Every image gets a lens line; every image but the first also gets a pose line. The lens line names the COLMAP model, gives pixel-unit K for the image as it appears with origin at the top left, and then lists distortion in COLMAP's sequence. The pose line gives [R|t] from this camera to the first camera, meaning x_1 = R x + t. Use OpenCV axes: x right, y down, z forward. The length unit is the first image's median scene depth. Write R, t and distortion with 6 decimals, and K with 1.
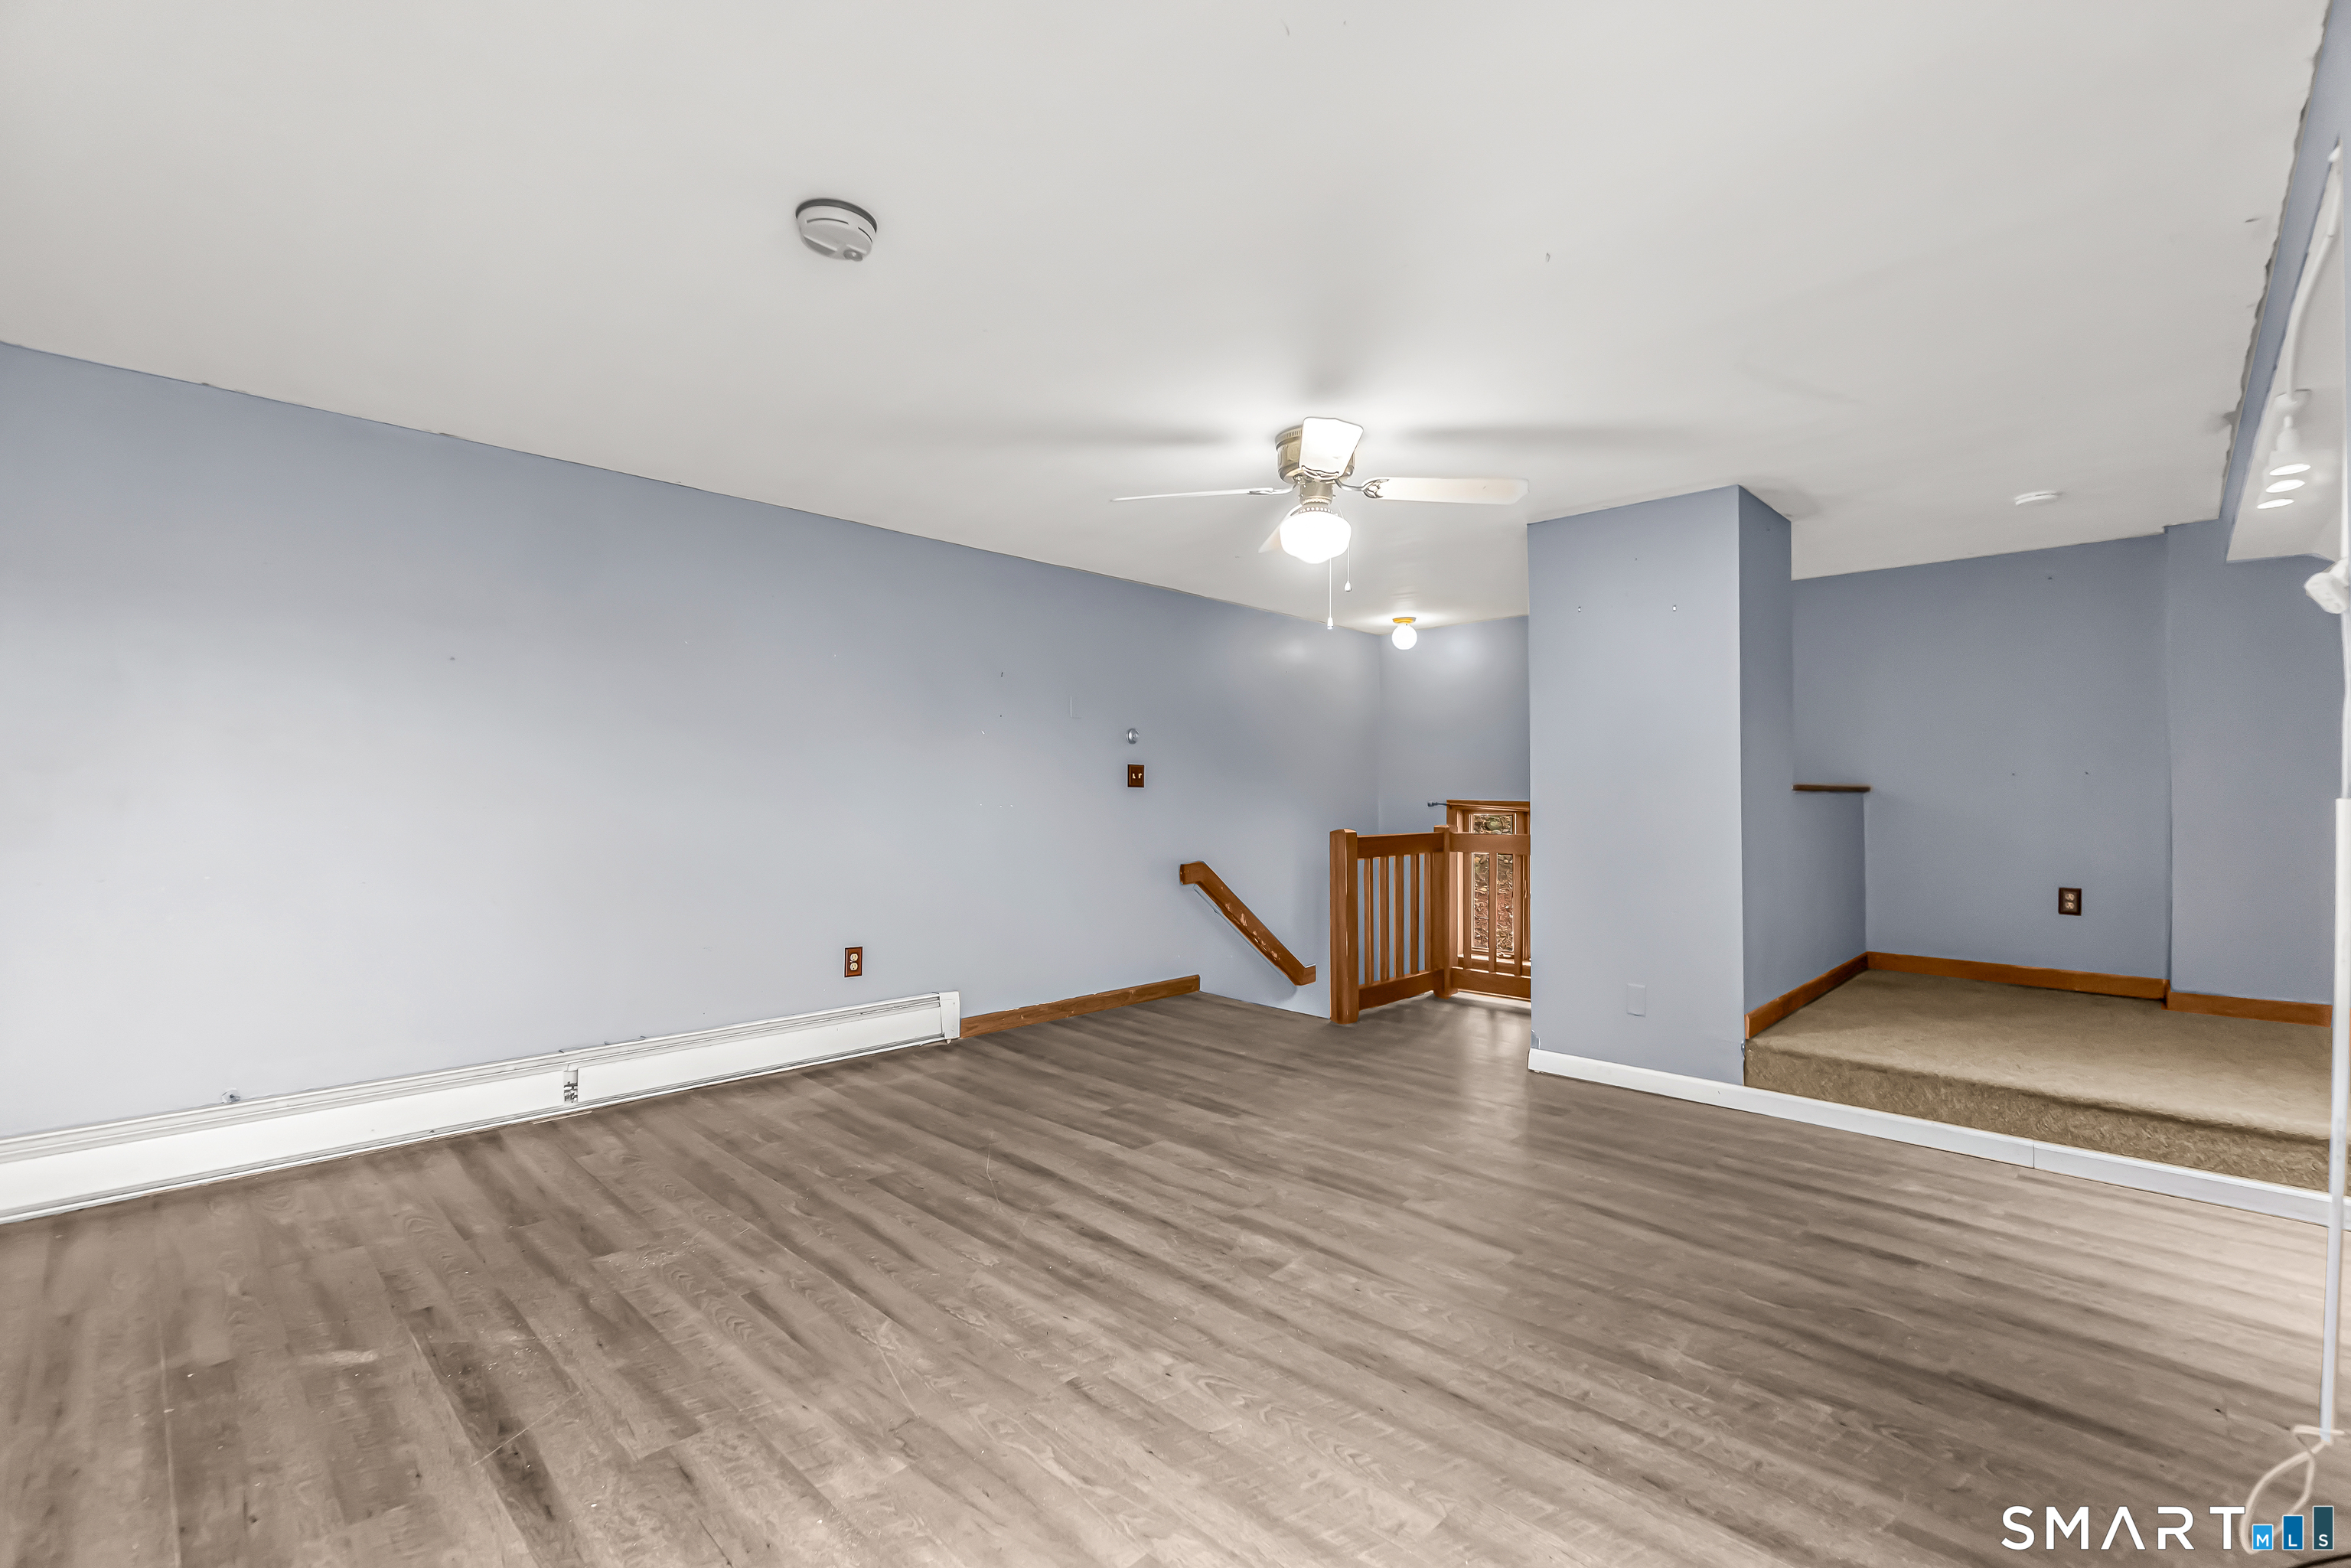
lens RADIAL K [[1032.9, 0, 1170.5], [0, 1032.9, 779.2], [0, 0, 1]] dist [-0.007985, 0.000575]
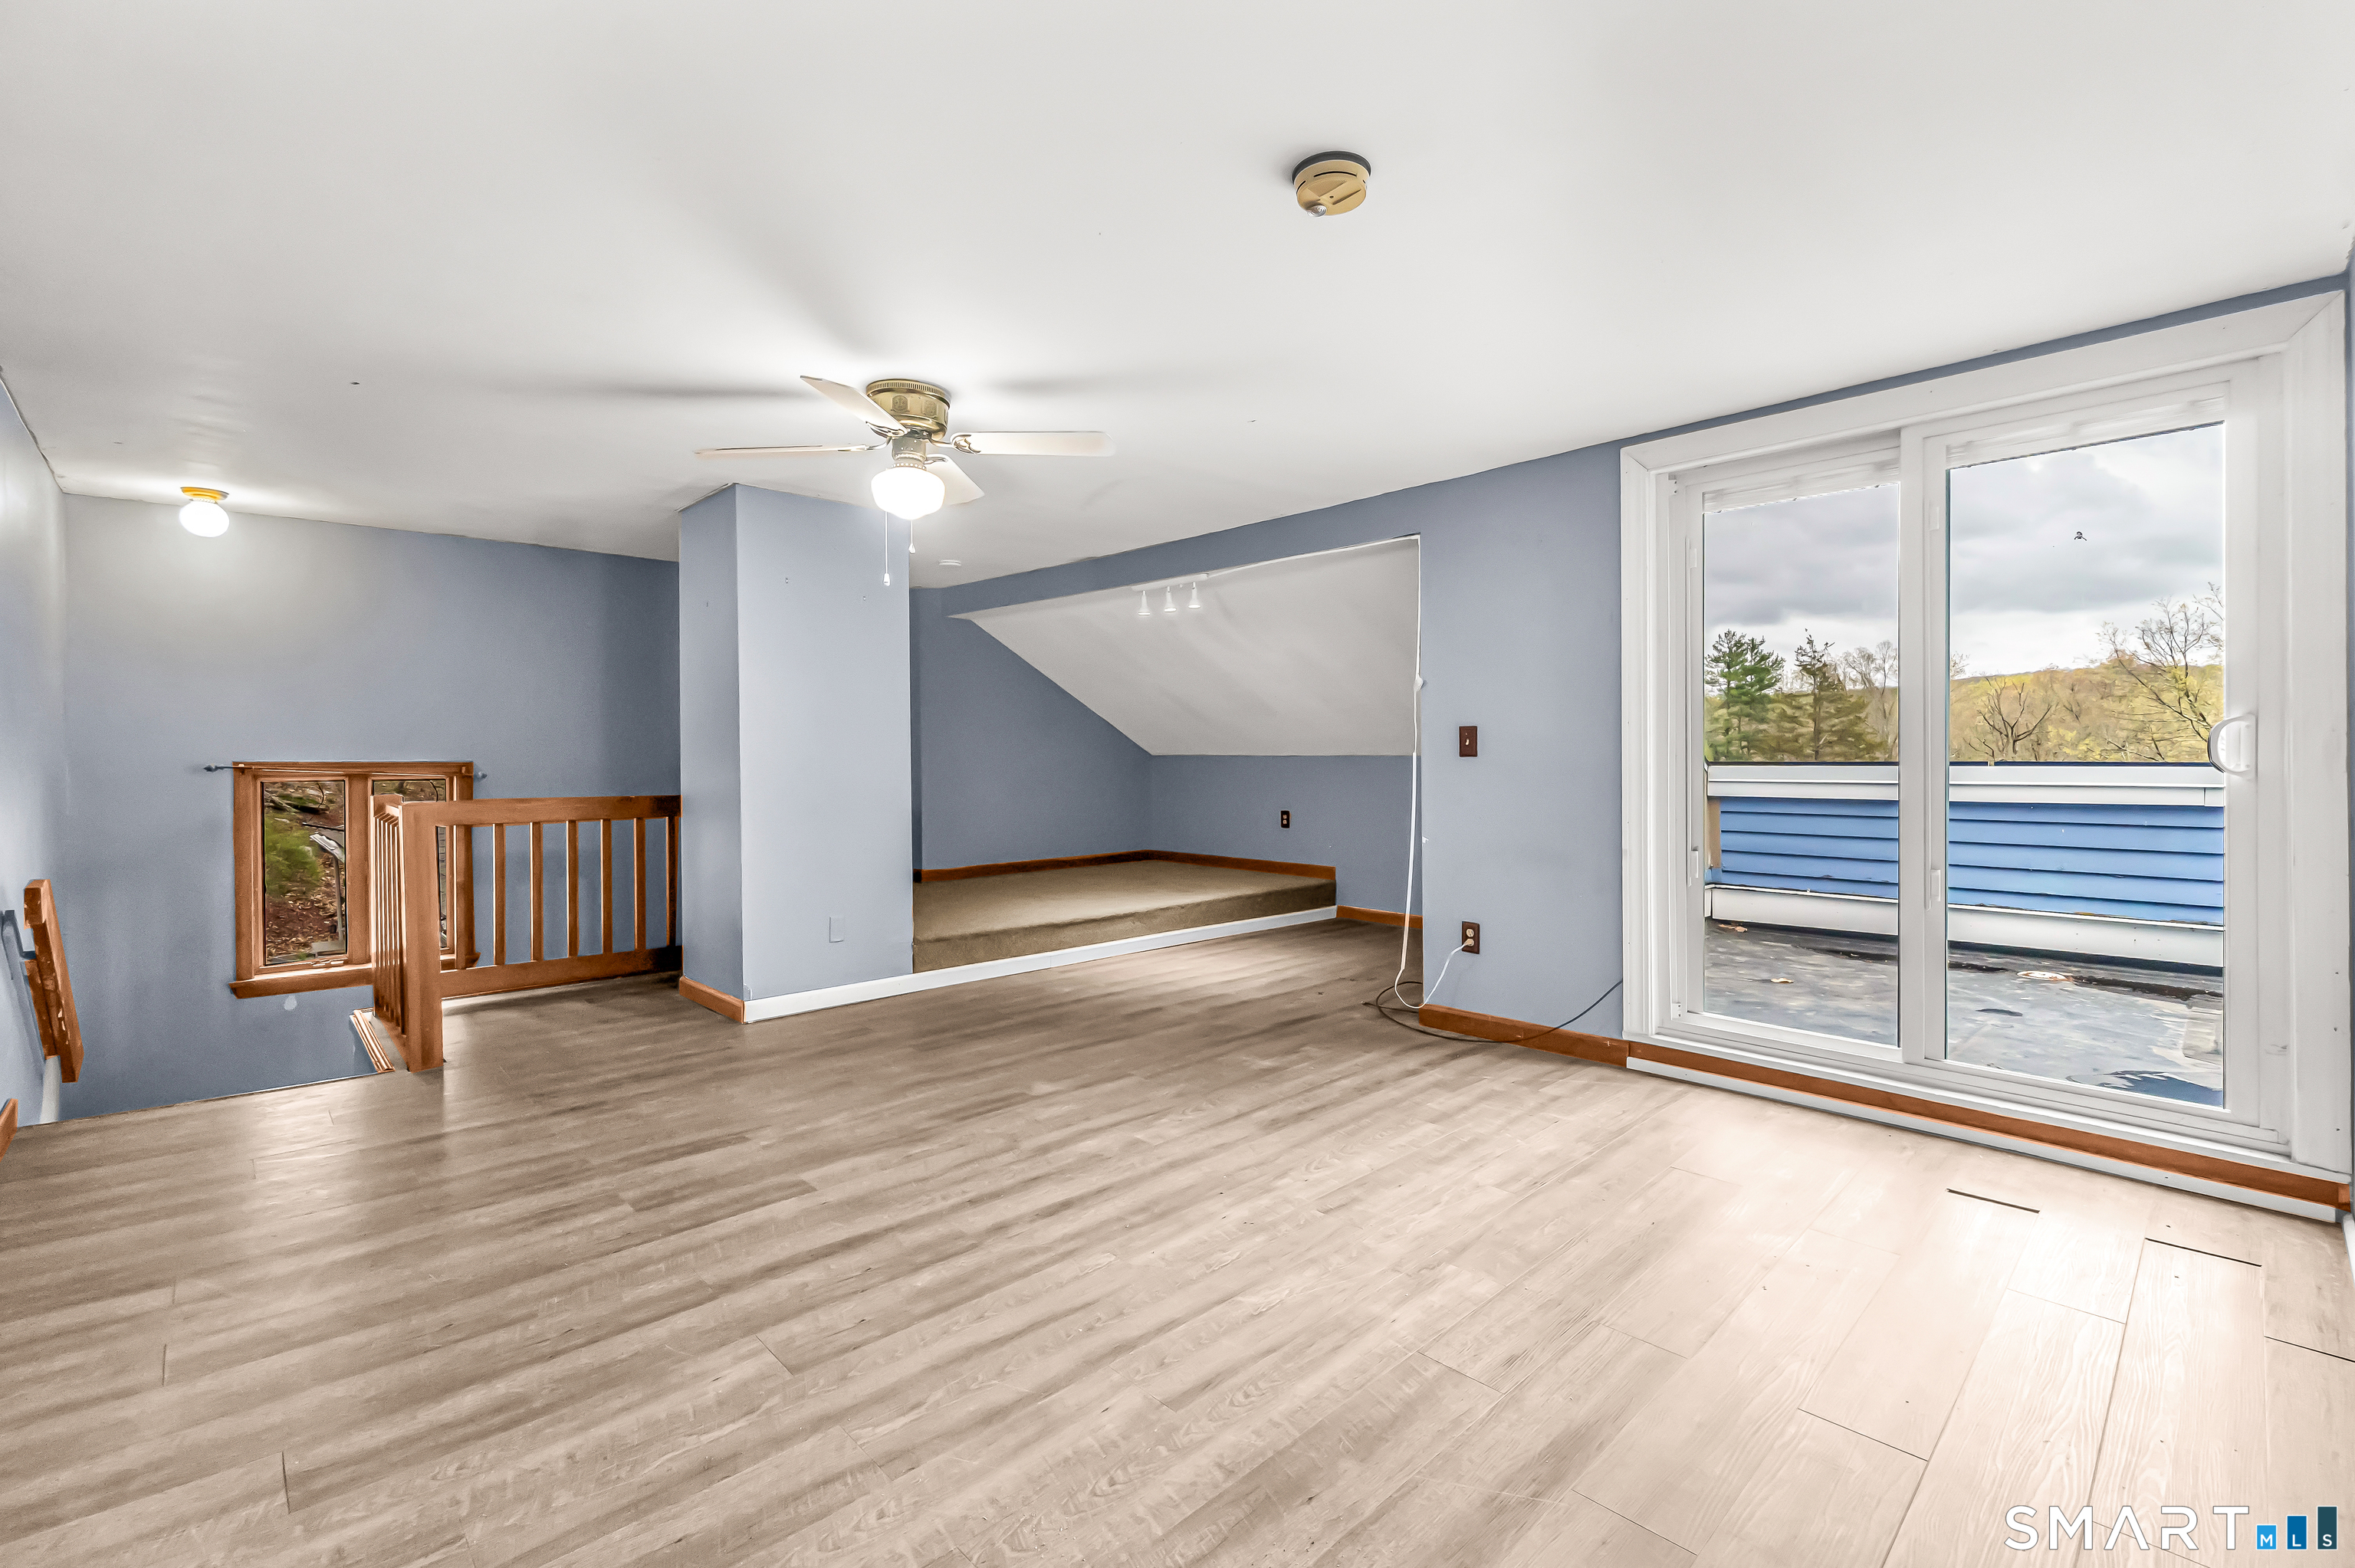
lens RADIAL K [[1034.6, 0, 1177.7], [0, 1034.6, 769.8], [0, 0, 1]] dist [-0.007985, 0.000575]
pose [[0.033900, -0.020486, 0.999215, -0.968307], [-0.011307, 0.999718, 0.020880, 0.009992], [-0.999361, -0.012006, 0.033659, 0.810506]]
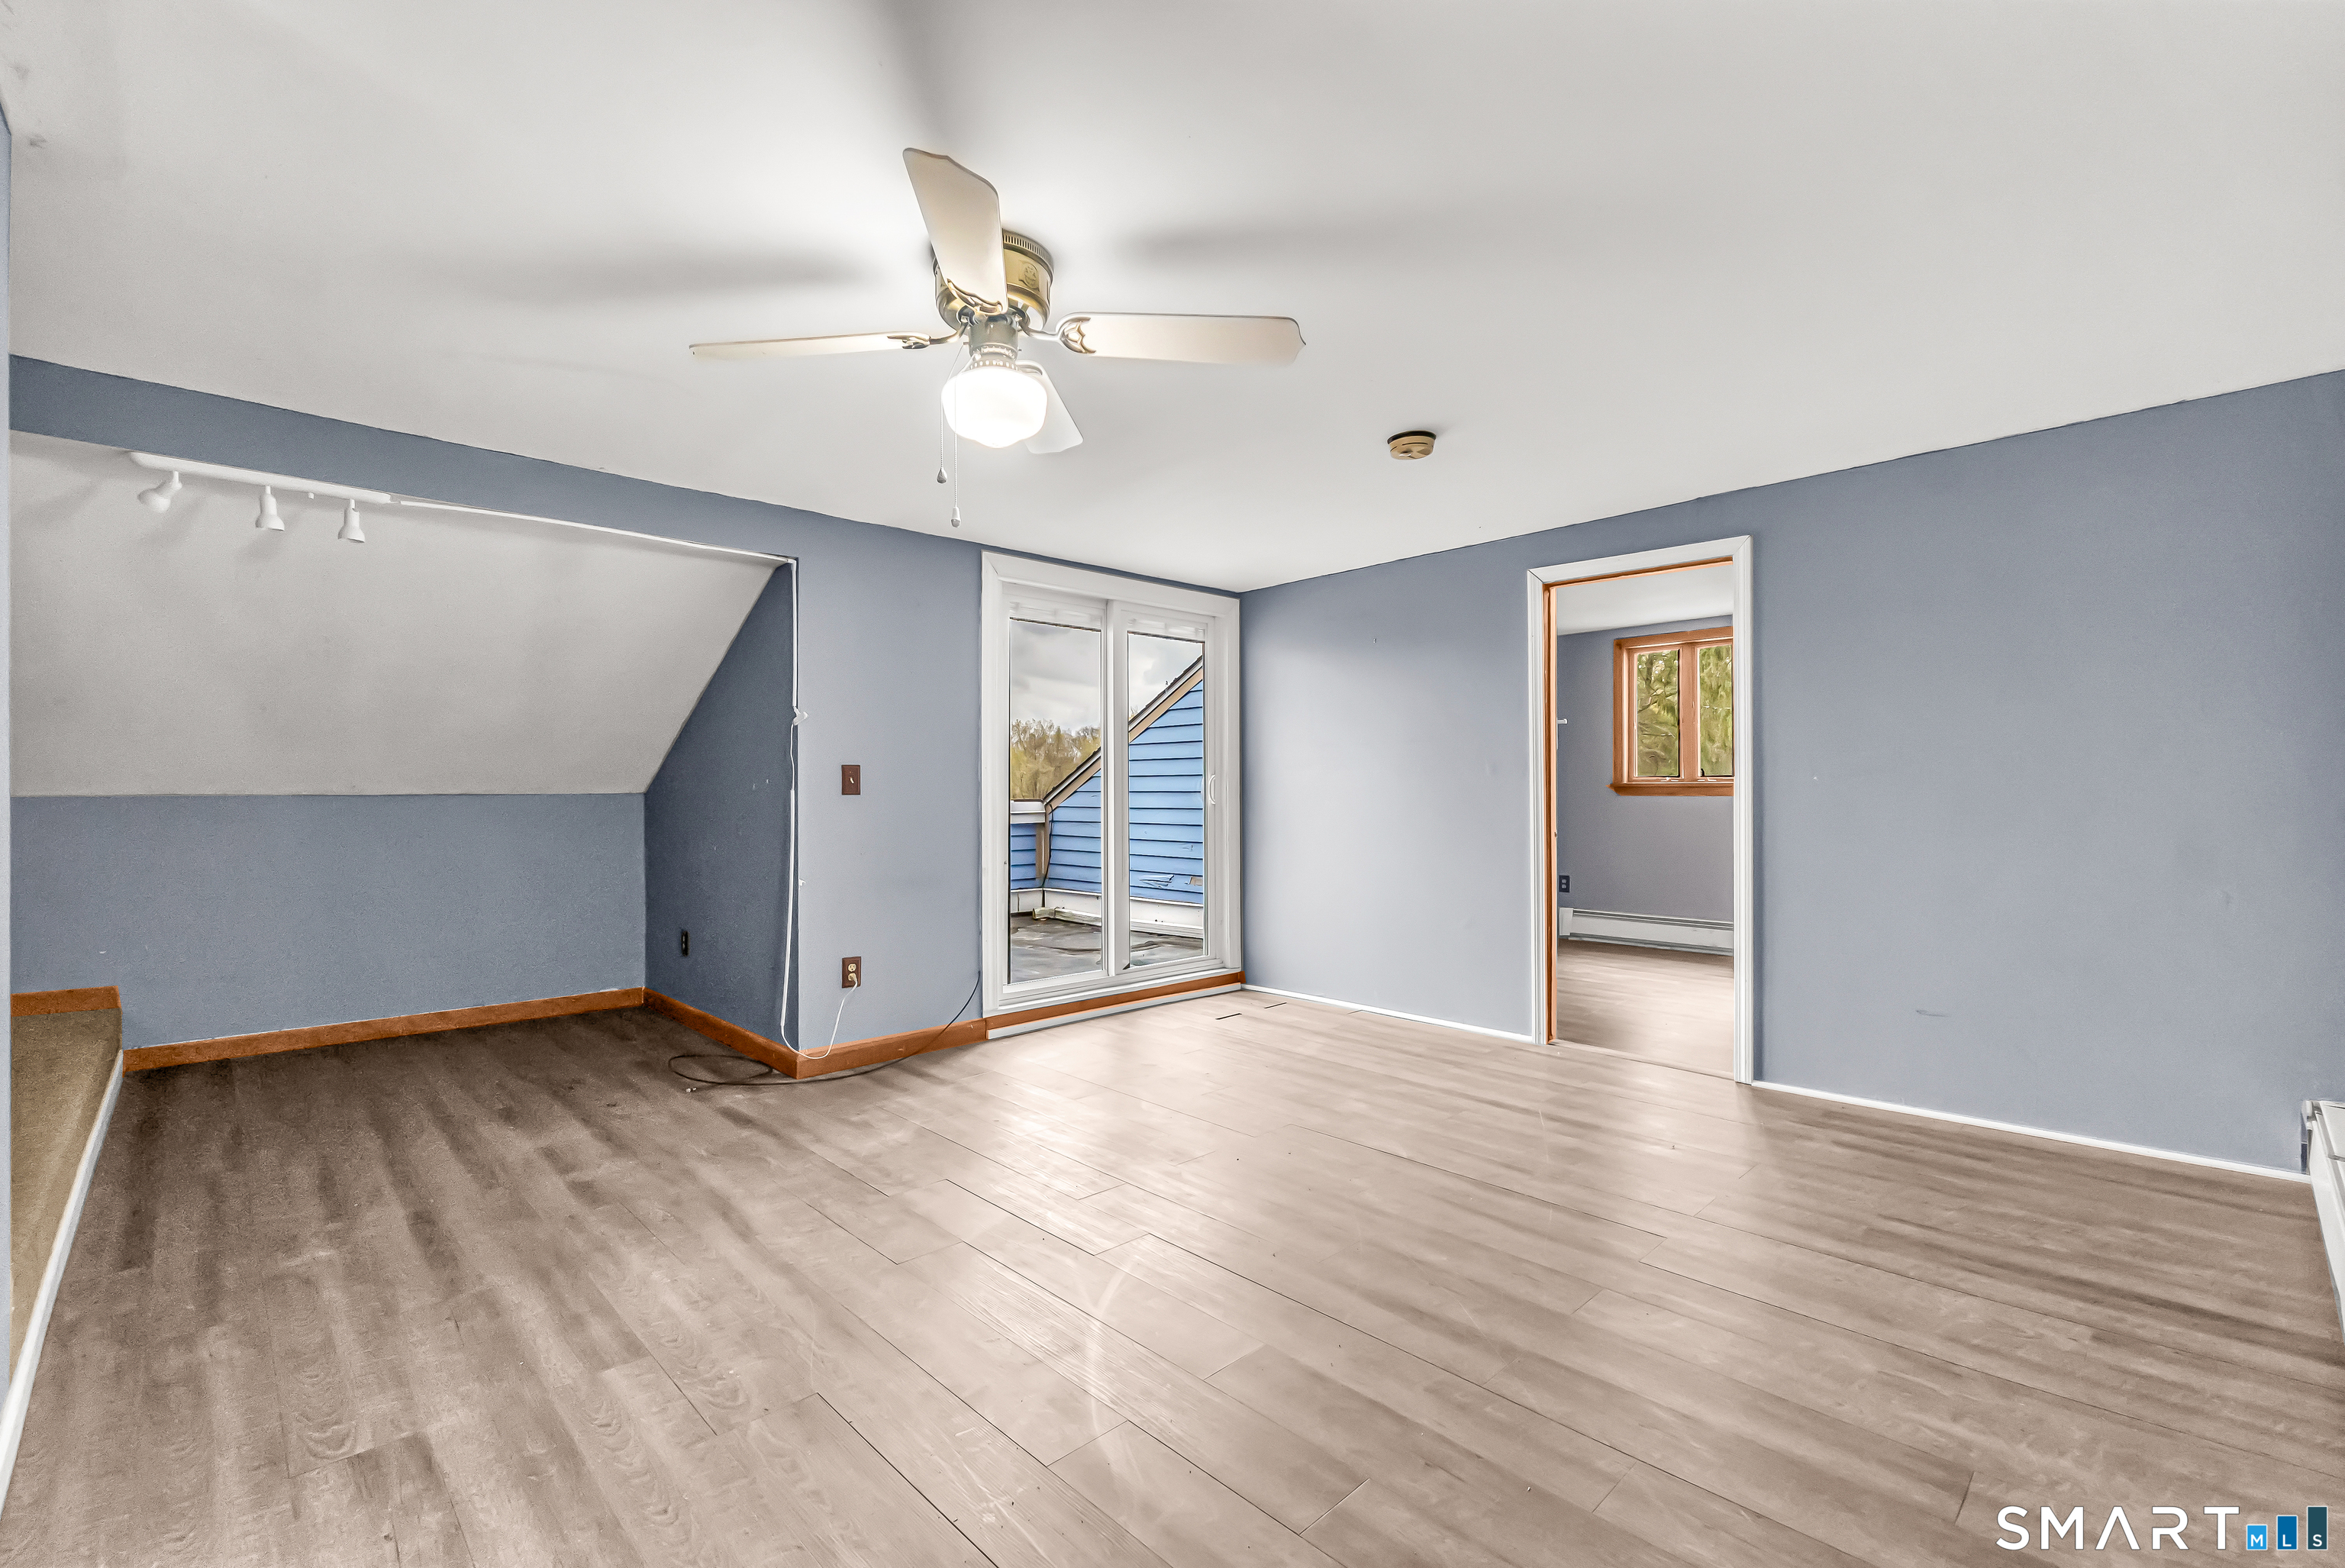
lens RADIAL K [[1011.8, 0, 1177.7], [0, 1011.8, 792.4], [0, 0, 1]] dist [-0.002241, 0.000035]
pose [[-0.999707, -0.005564, 0.023548, 0.008823], [-0.005906, 0.999878, -0.014481, 0.032381], [-0.023464, -0.014616, -0.999618, 1.906661]]
